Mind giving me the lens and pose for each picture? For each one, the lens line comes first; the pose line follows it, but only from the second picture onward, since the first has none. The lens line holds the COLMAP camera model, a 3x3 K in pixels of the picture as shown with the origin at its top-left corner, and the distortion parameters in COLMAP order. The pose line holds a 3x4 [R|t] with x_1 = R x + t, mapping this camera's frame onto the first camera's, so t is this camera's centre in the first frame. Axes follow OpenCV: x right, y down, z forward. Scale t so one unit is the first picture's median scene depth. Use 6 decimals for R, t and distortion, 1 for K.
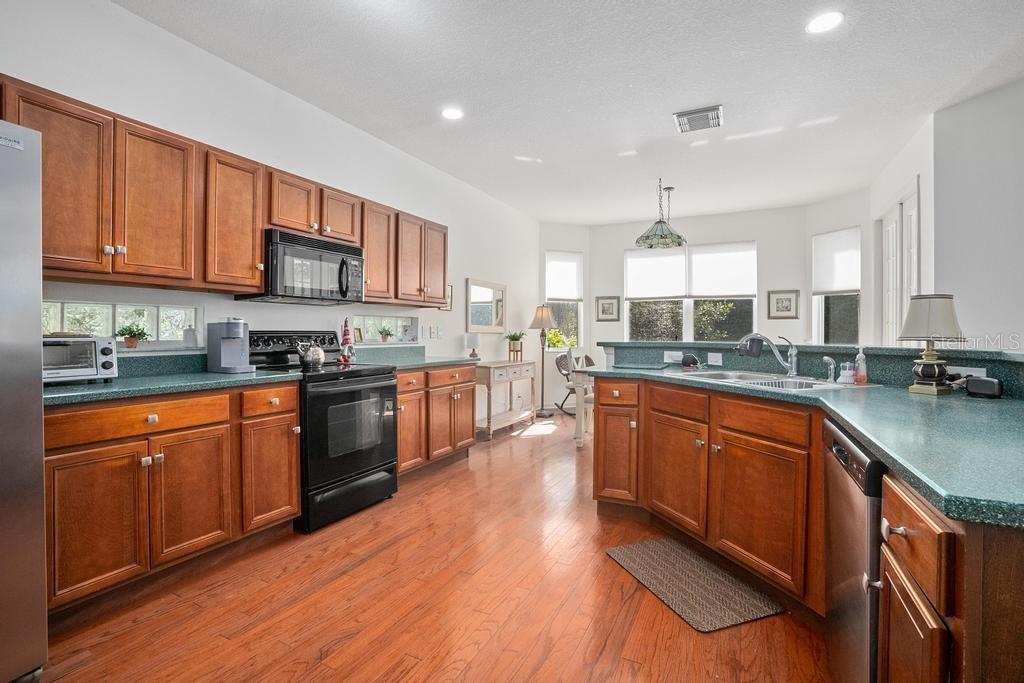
lens RADIAL K [[472.9, 0, 509.0], [0, 472.9, 336.5], [0, 0, 1]] dist [-0.061273, 0.020472]
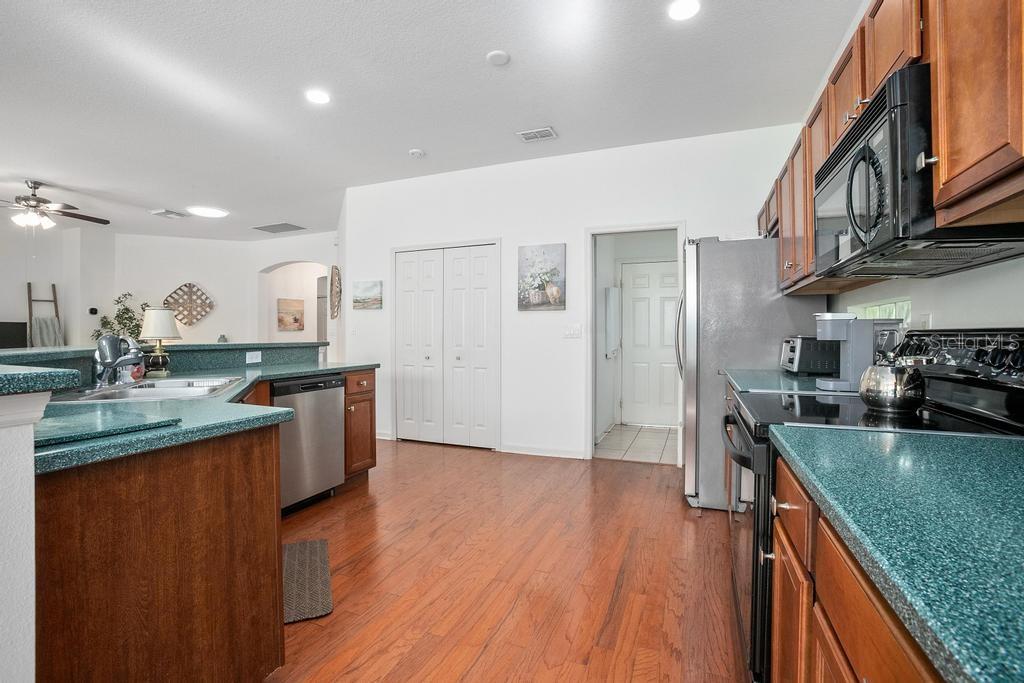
lens RADIAL K [[472.9, 0, 508.7], [0, 472.9, 337.1], [0, 0, 1]] dist [-0.061273, 0.020472]
pose [[-0.996047, 0.001561, -0.088810, -0.015237], [0.000196, 0.999882, 0.015371, -0.010960], [0.088824, 0.015292, -0.995930, 1.312866]]
